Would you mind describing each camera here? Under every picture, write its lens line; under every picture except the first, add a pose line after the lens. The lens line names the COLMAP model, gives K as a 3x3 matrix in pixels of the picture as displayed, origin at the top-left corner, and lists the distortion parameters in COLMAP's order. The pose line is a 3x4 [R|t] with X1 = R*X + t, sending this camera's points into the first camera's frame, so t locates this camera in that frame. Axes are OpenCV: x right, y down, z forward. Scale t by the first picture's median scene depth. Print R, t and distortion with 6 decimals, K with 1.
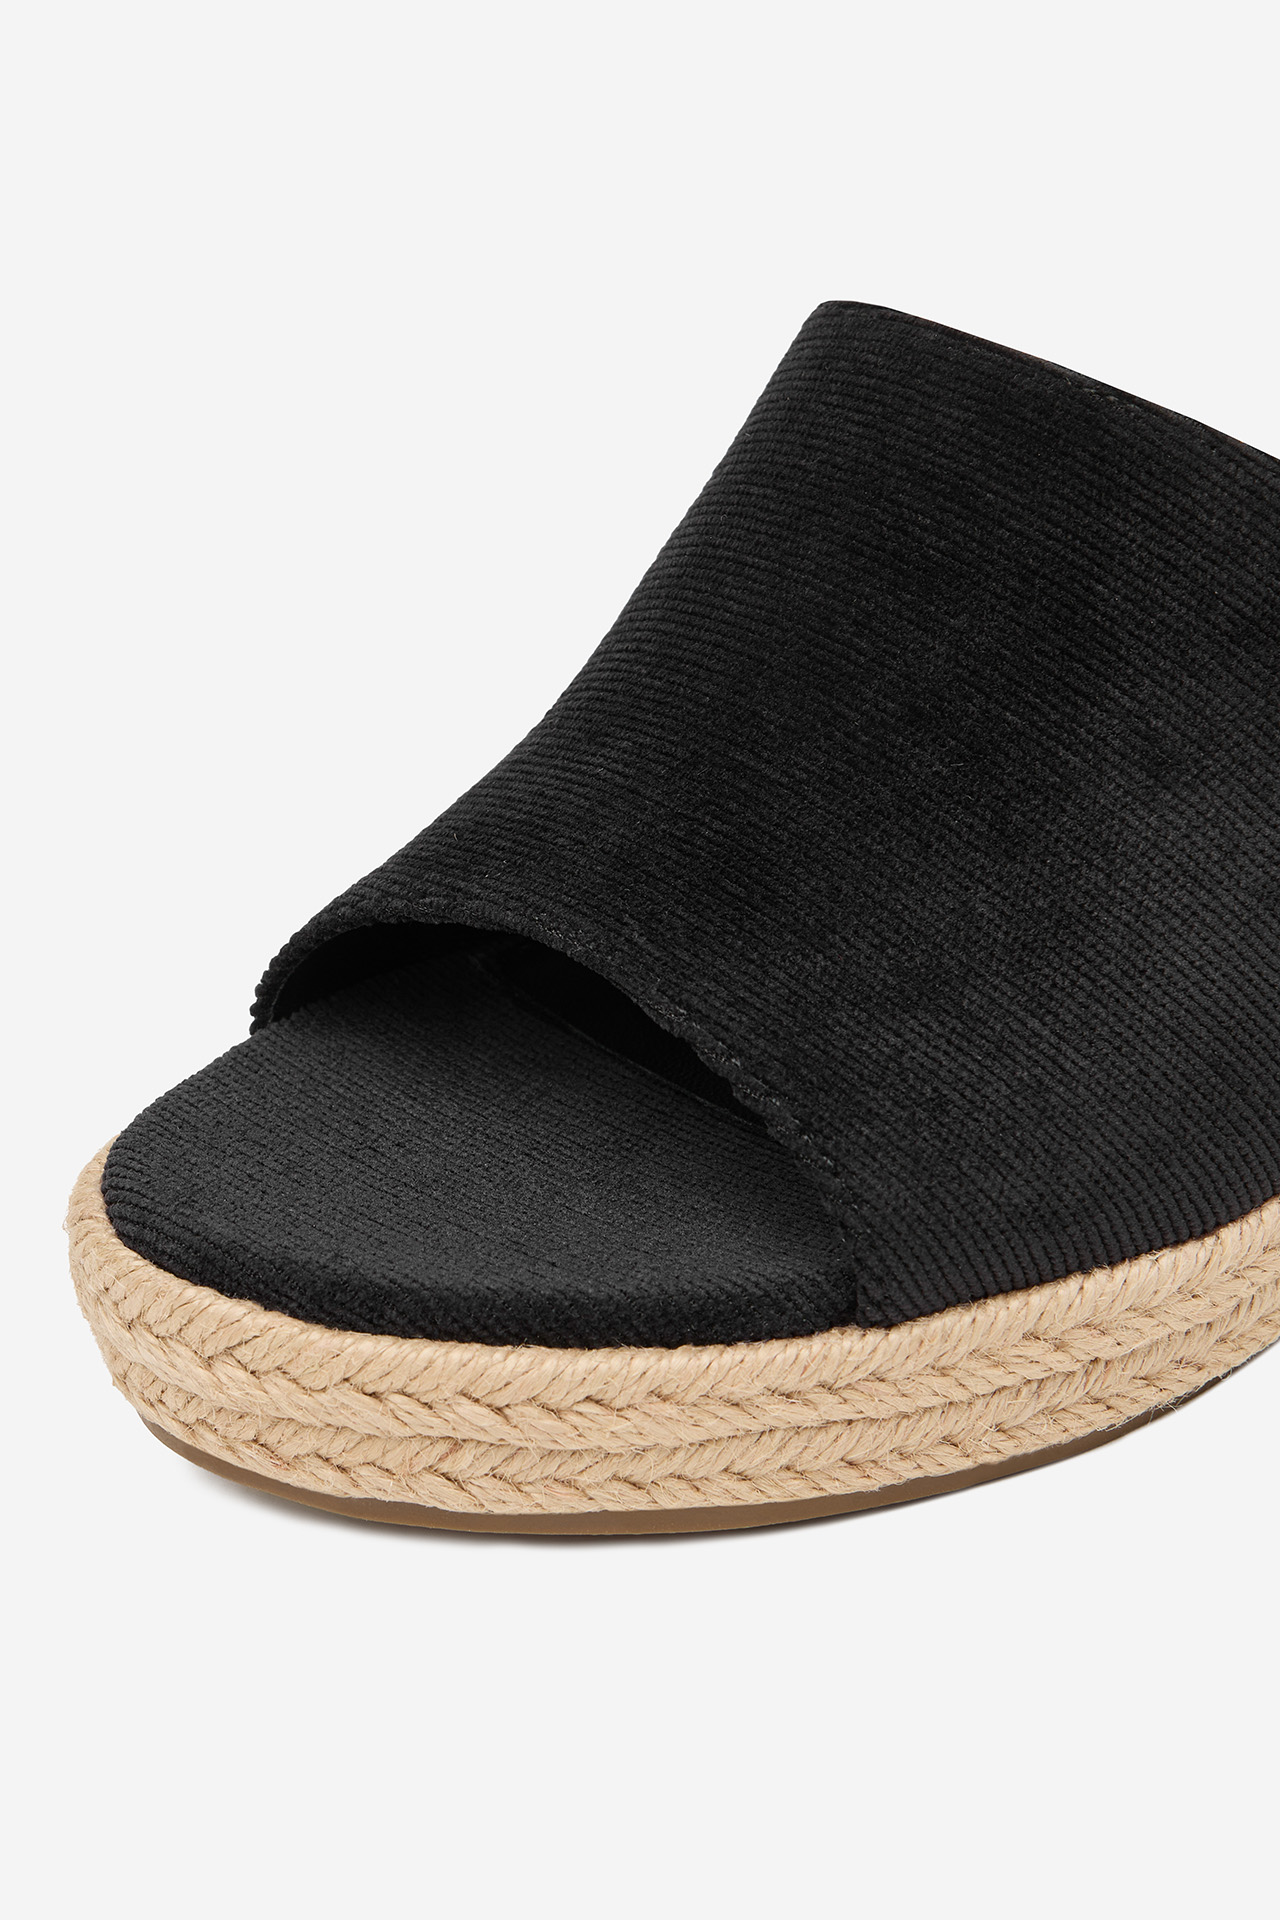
lens RADIAL K [[3763.4, 0, 658.9], [0, 3763.4, 970.1], [0, 0, 1]] dist [-0.052900, 0.000000]
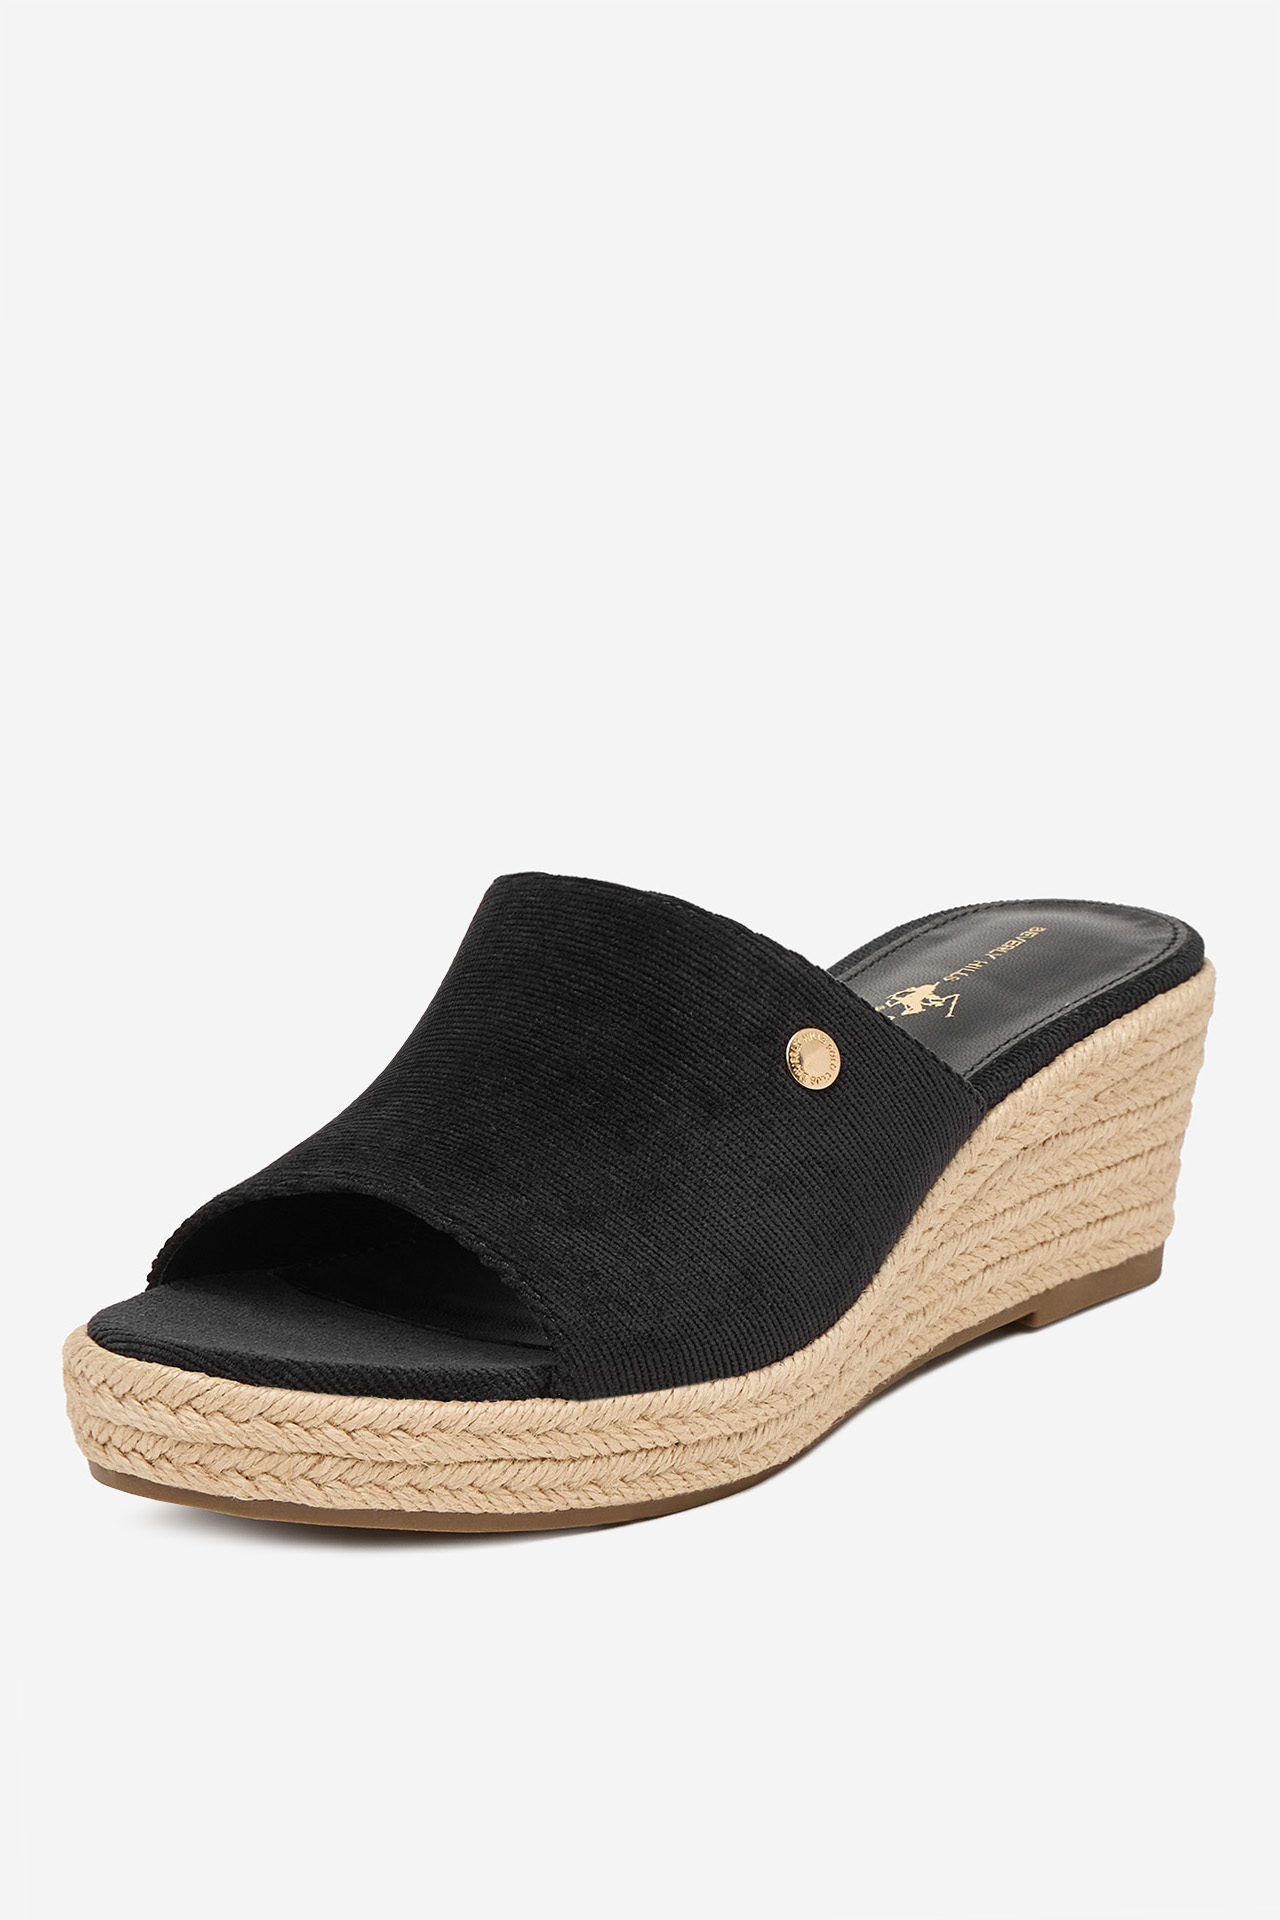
lens RADIAL K [[3088.9, 0, 628.9], [0, 3088.9, 952.8], [0, 0, 1]] dist [0.011036, 0.000000]
pose [[0.988864, 0.031216, 0.145514, -0.122558], [0.002300, 0.974433, -0.224667, 0.210520], [-0.148807, 0.222500, 0.963509, -0.418082]]
